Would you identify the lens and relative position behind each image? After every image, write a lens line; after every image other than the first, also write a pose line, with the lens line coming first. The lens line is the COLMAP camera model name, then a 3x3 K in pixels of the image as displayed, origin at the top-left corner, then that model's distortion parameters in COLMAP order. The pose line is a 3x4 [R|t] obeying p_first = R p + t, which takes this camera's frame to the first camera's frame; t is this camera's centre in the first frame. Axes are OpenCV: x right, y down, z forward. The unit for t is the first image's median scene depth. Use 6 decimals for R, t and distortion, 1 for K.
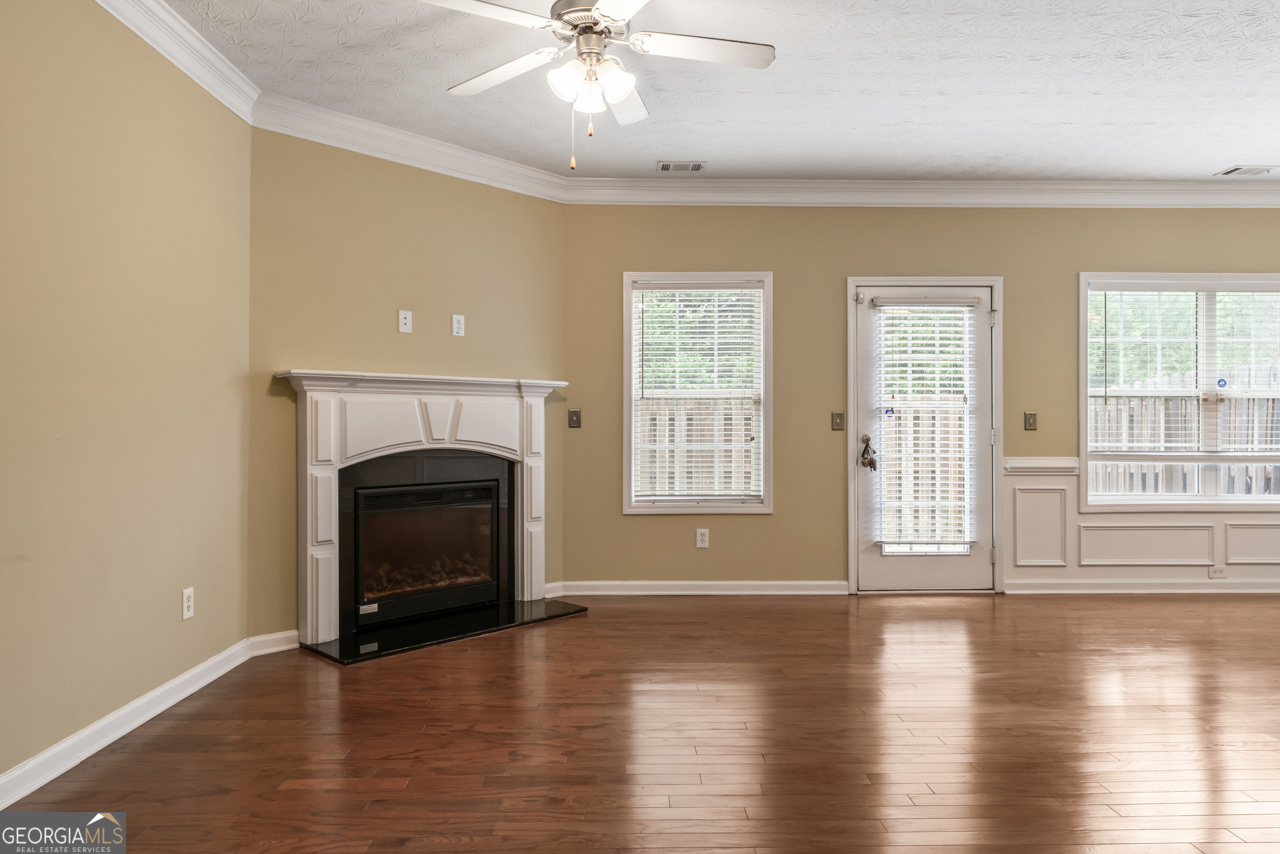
lens RADIAL K [[808.0, 0, 639.0], [0, 808.0, 424.4], [0, 0, 1]] dist [-0.001533, -0.001569]
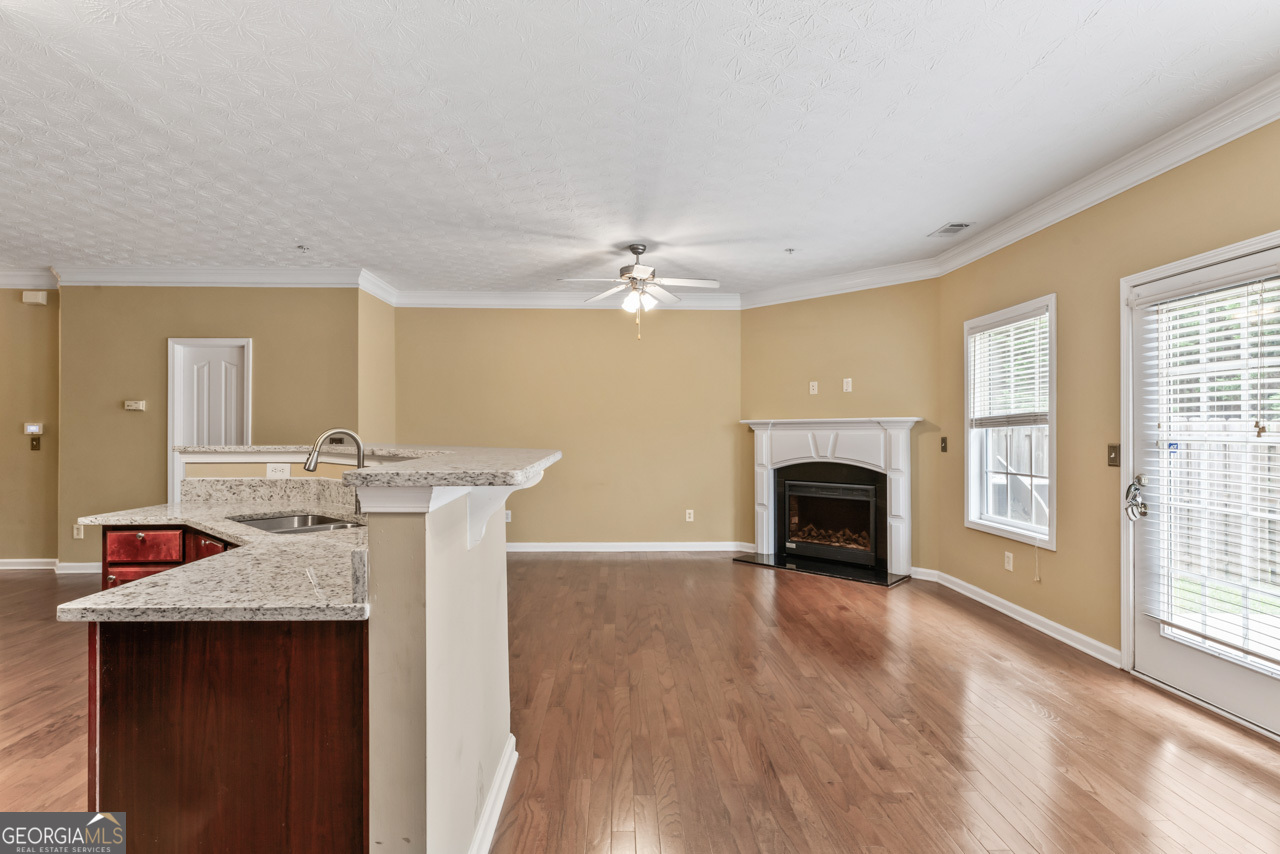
lens RADIAL K [[609.4, 0, 638.4], [0, 609.4, 424.5], [0, 0, 1]] dist [-0.003080, -0.000320]
pose [[0.021471, -0.008879, -0.999730, 0.933484], [0.003556, 0.999955, -0.008804, -0.034604], [0.999763, -0.003366, 0.021501, 0.542211]]
